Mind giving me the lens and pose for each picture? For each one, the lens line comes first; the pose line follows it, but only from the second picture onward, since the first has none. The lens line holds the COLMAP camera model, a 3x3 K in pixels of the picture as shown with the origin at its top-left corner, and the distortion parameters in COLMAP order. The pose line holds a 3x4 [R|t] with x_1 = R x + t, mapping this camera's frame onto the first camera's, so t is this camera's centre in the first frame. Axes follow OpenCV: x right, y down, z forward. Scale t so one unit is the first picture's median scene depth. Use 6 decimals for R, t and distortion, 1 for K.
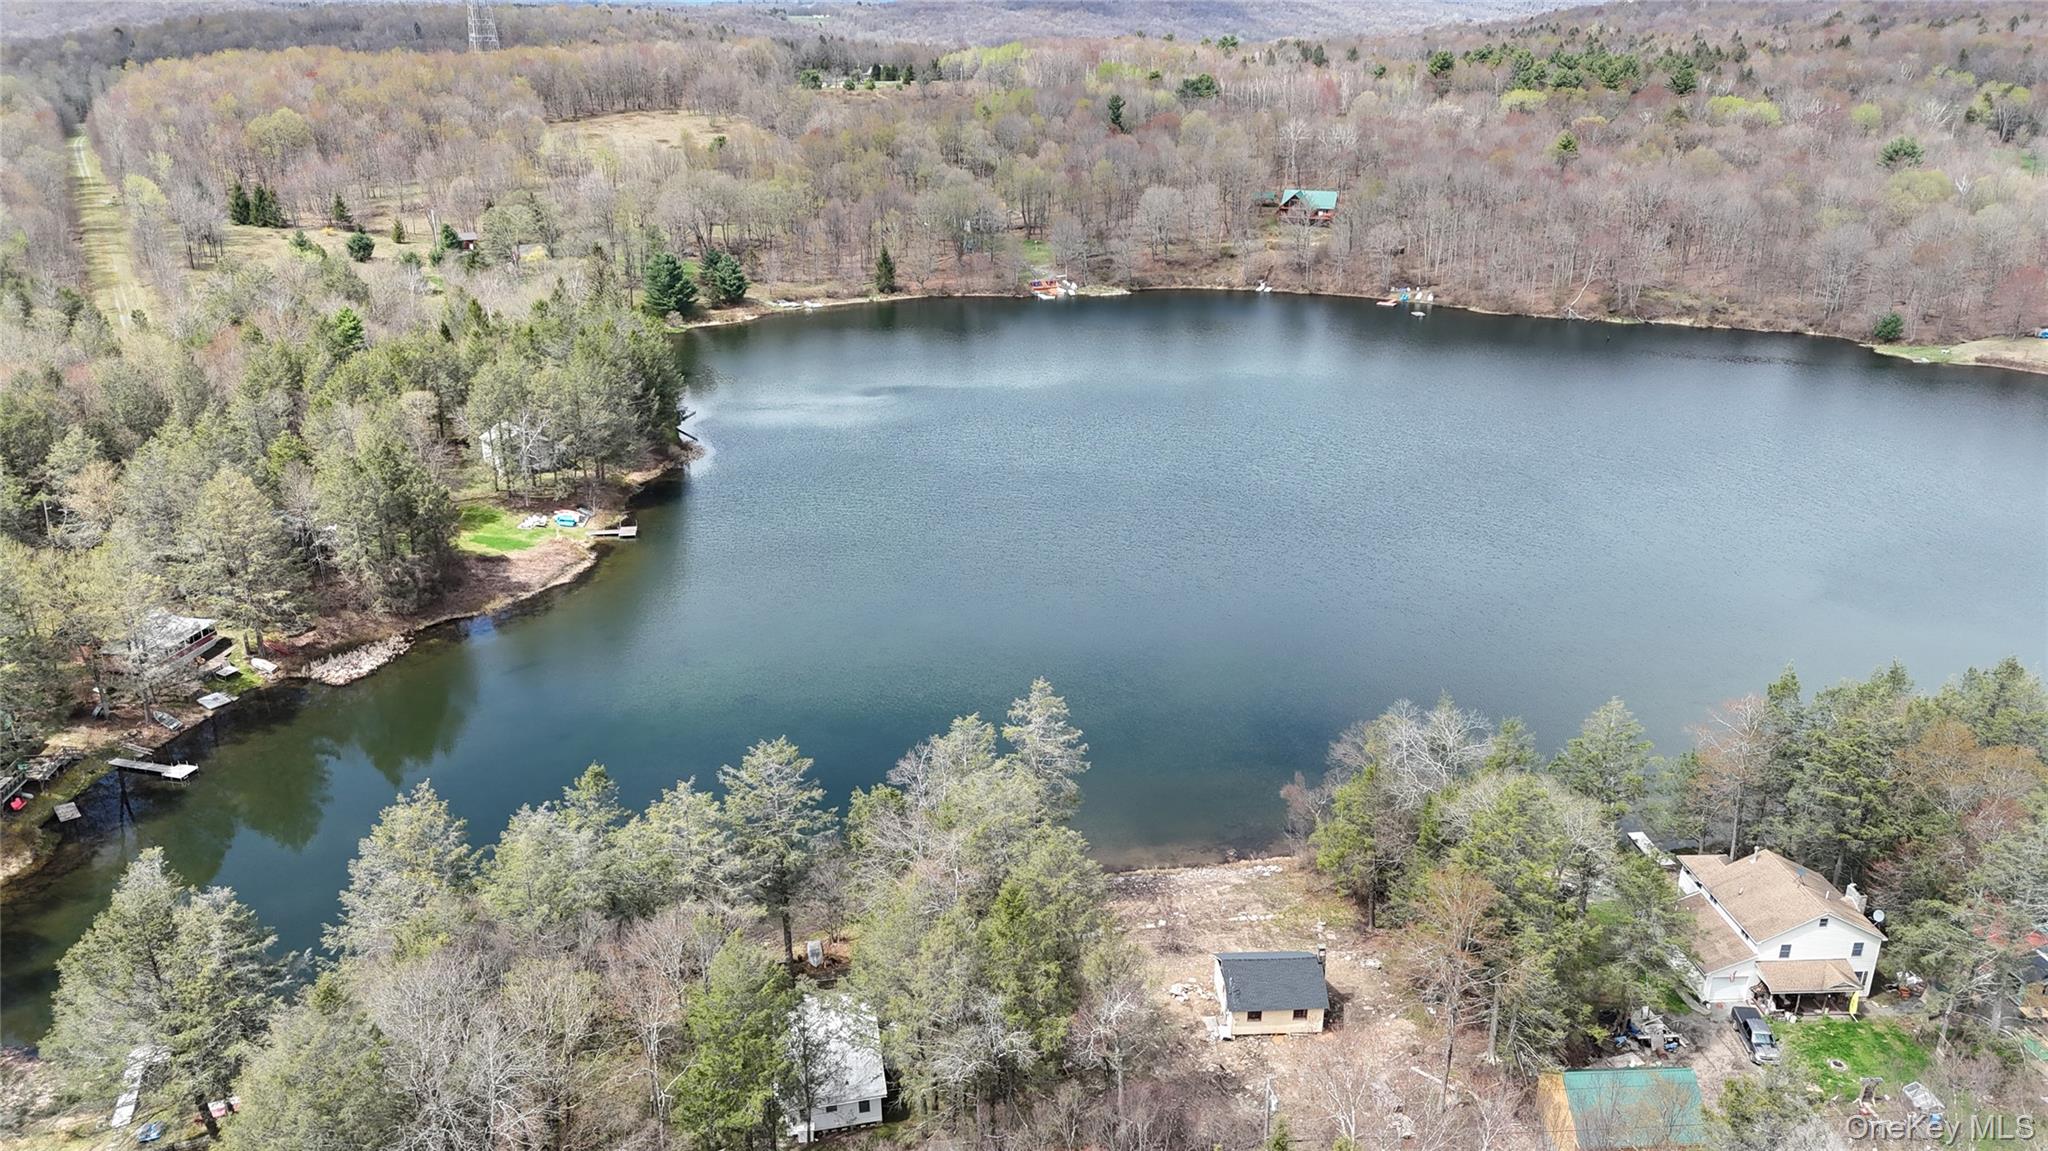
lens RADIAL K [[1509.9, 0, 1032.7], [0, 1509.9, 569.7], [0, 0, 1]] dist [0.023257, -0.012307]
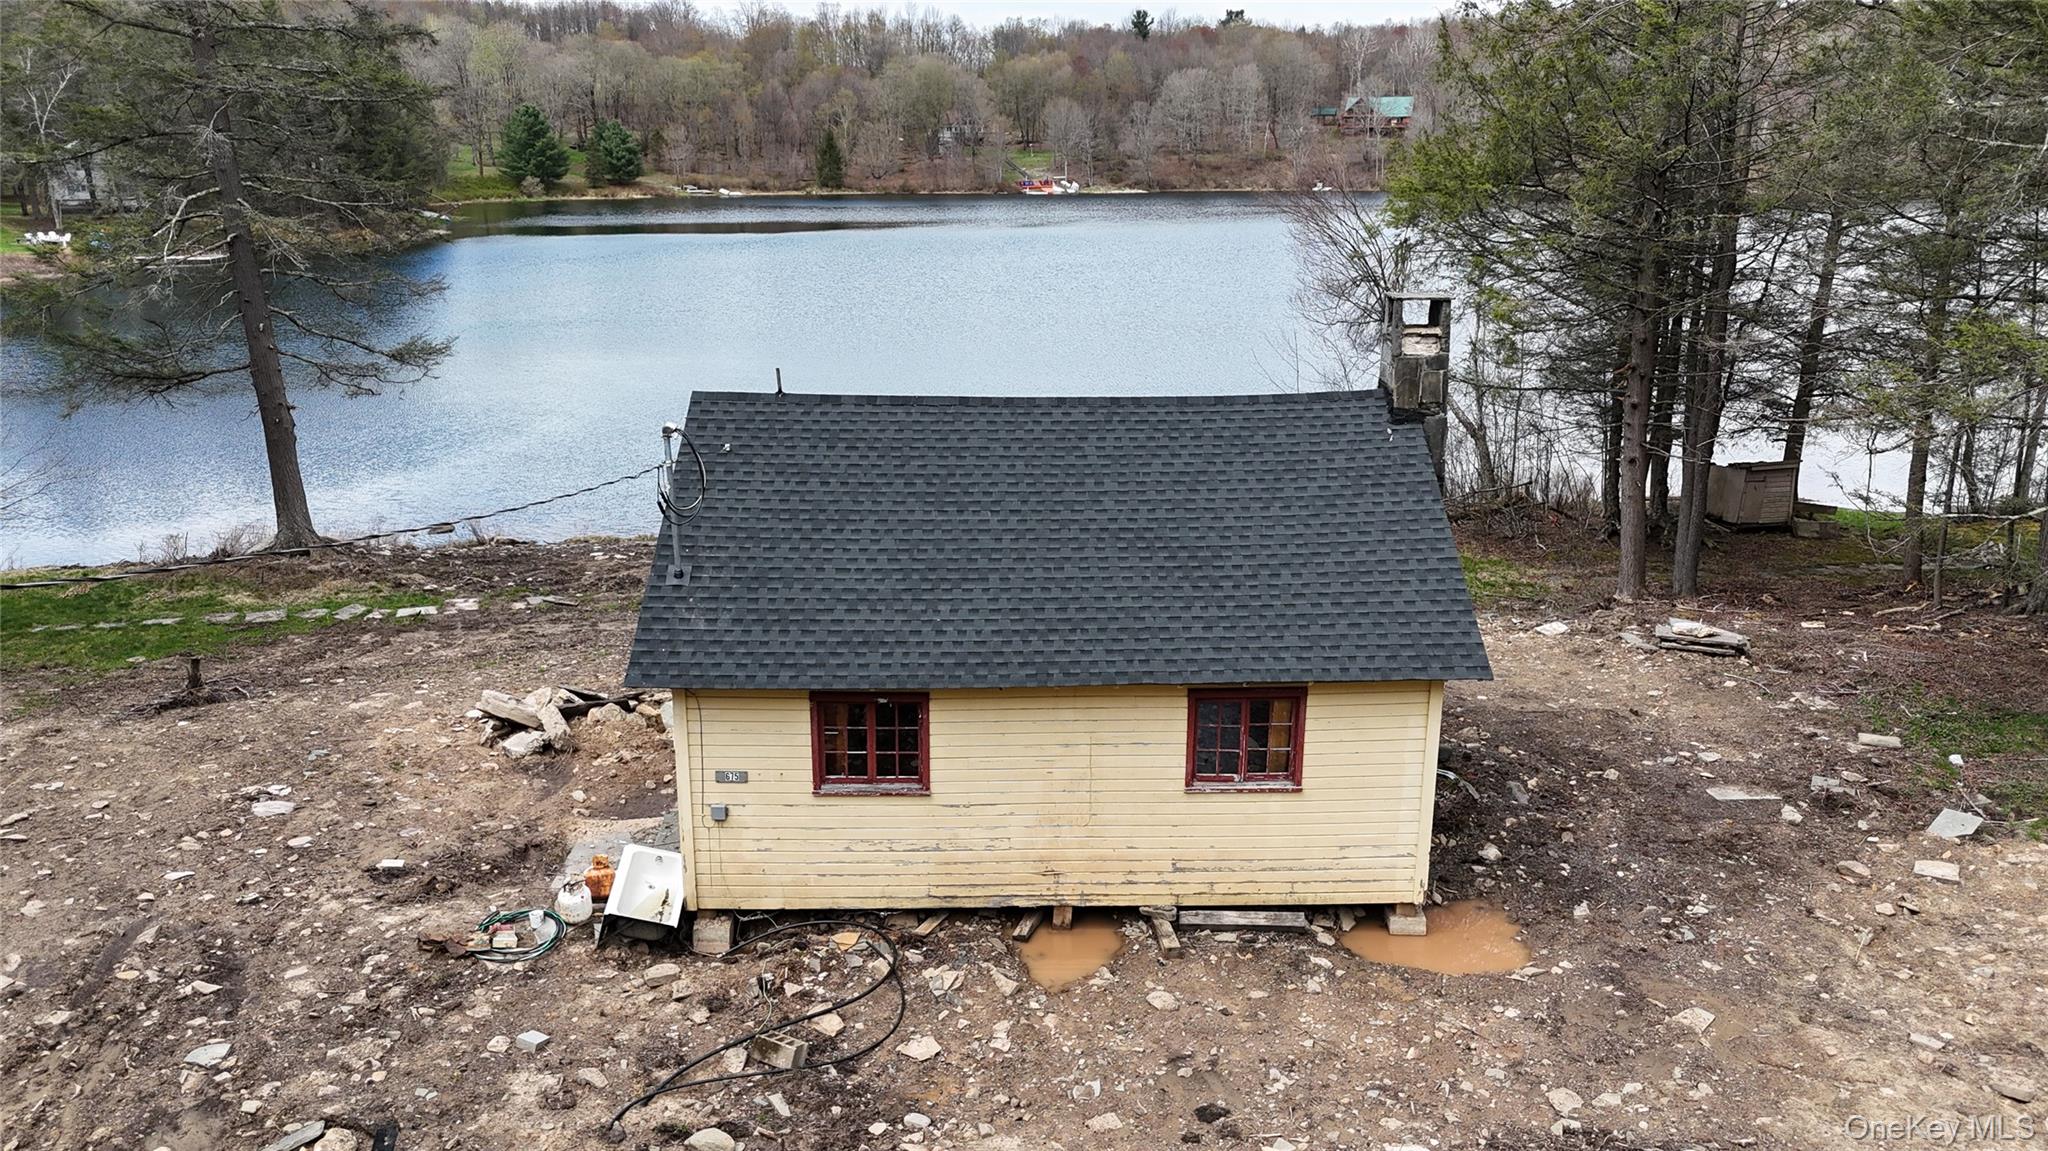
lens RADIAL K [[1509.9, 0, 1032.7], [0, 1509.9, 569.7], [0, 0, 1]] dist [0.023257, -0.012307]
pose [[0.998696, 0.005181, -0.050782, 0.162390], [-0.009882, 0.995639, -0.092770, 0.285811], [0.050080, 0.093151, 0.994392, 0.857213]]
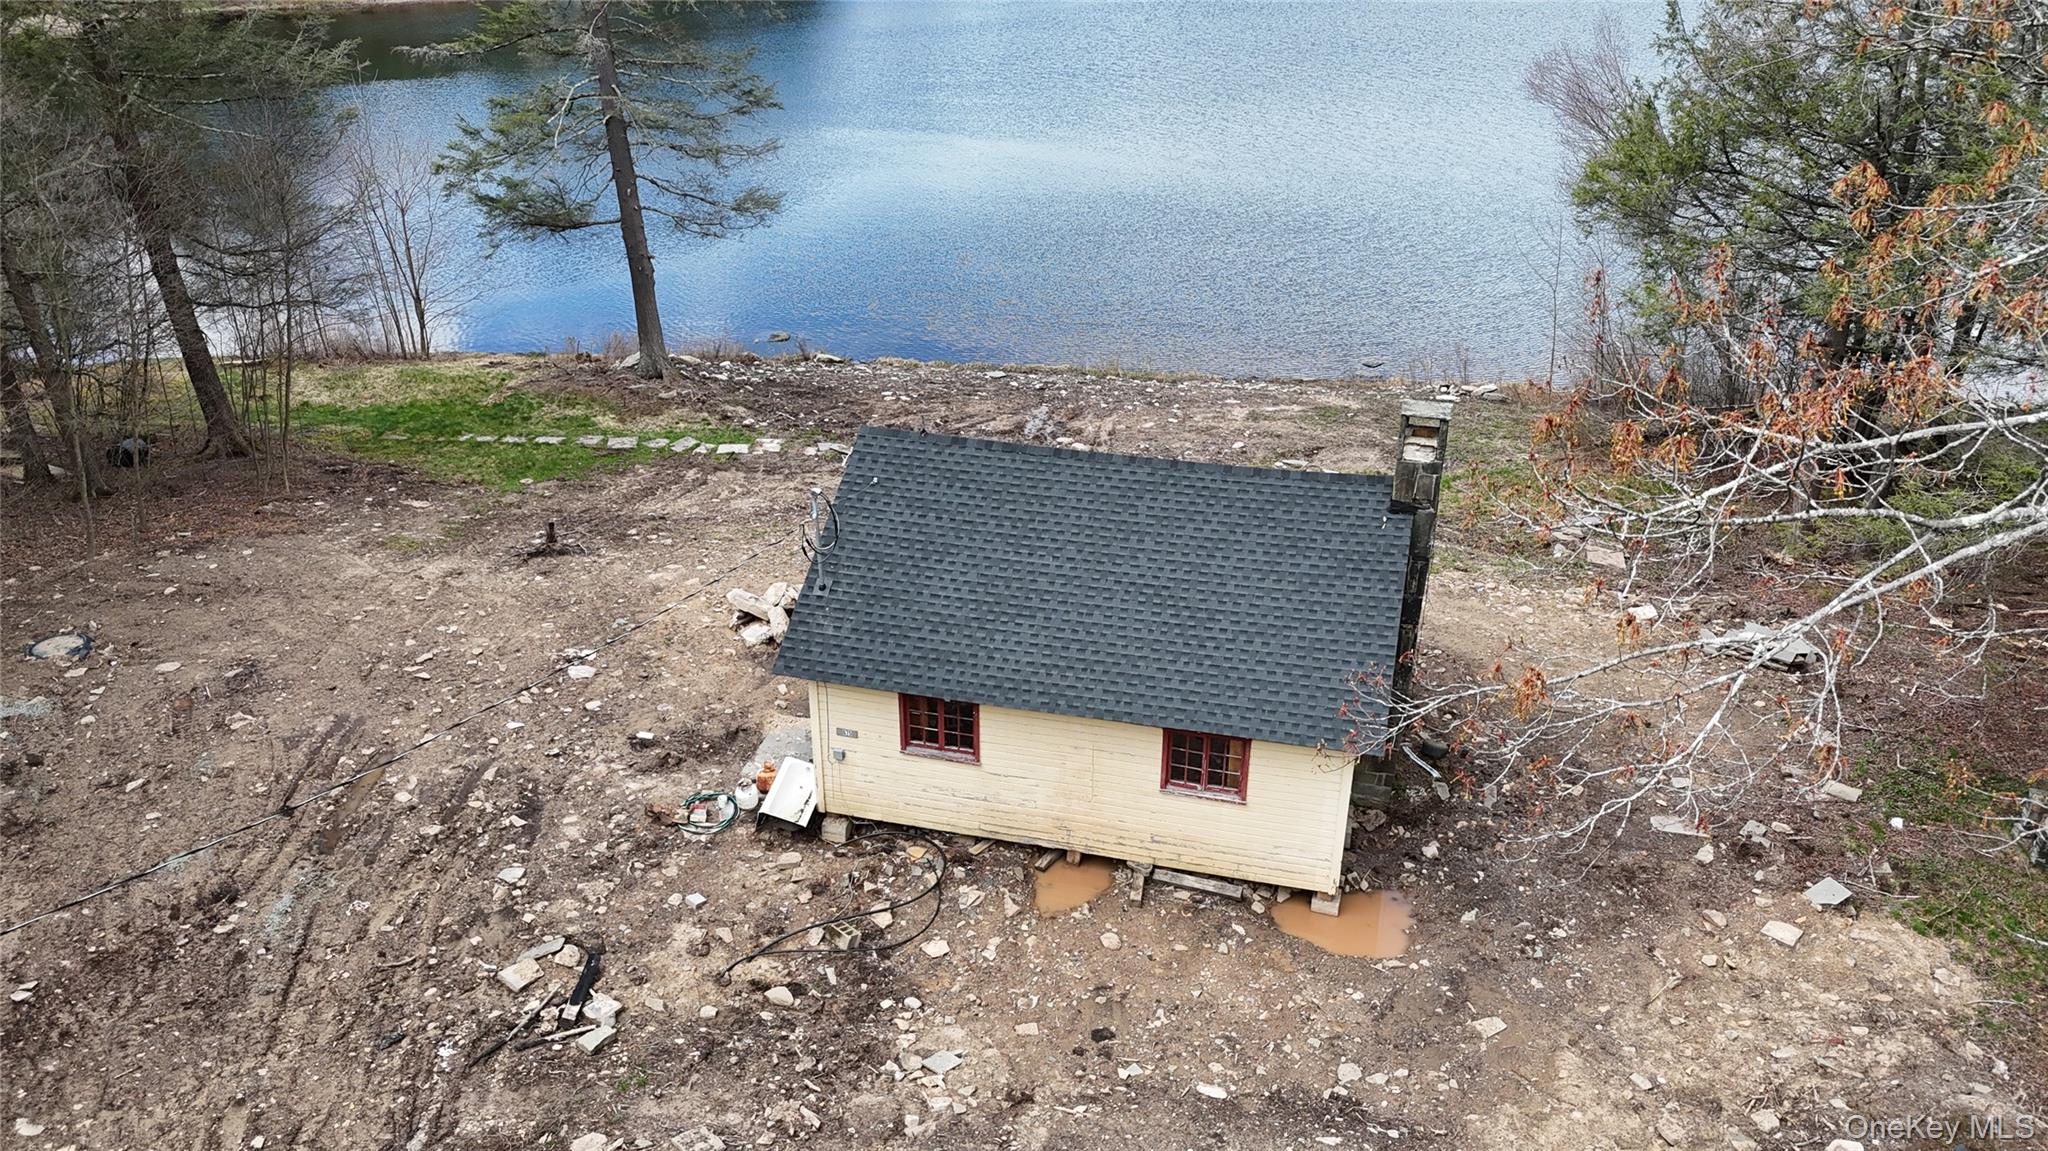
lens RADIAL K [[1509.9, 0, 1032.7], [0, 1509.9, 569.7], [0, 0, 1]] dist [0.023257, -0.012307]
pose [[0.950013, 0.136061, -0.281003, 0.198517], [-0.106129, 0.987183, 0.119190, 0.249977], [0.293618, -0.083409, 0.952277, 0.820955]]
